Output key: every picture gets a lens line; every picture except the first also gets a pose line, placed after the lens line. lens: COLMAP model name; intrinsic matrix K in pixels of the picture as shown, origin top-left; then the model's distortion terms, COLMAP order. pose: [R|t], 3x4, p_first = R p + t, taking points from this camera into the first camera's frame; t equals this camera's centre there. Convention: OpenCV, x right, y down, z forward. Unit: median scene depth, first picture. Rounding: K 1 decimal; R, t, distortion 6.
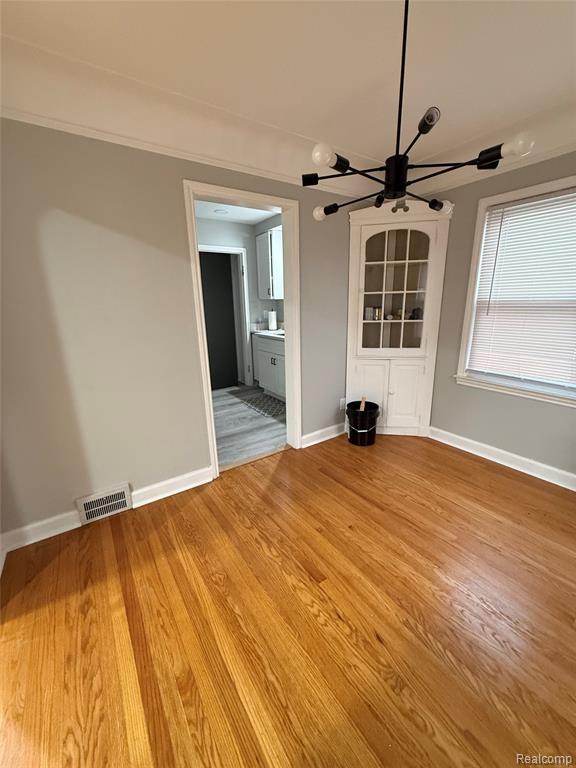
lens RADIAL K [[306.9, 0, 288.5], [0, 306.9, 386.3], [0, 0, 1]] dist [0.000306, 0.000053]
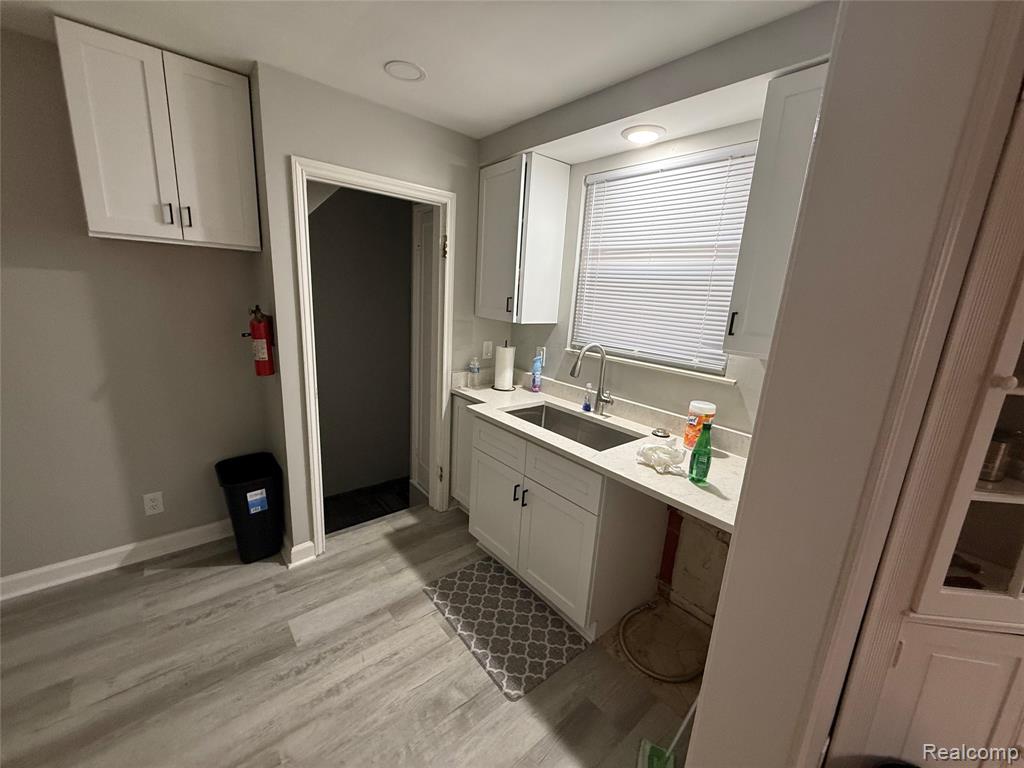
lens RADIAL K [[409.1, 0, 512.8], [0, 409.1, 382.6], [0, 0, 1]] dist [0.000306, 0.000053]
pose [[0.992334, 0.050483, 0.112801, -0.105582], [-0.044838, 0.997638, -0.052037, -0.165755], [-0.115161, 0.046580, 0.992254, 0.439863]]
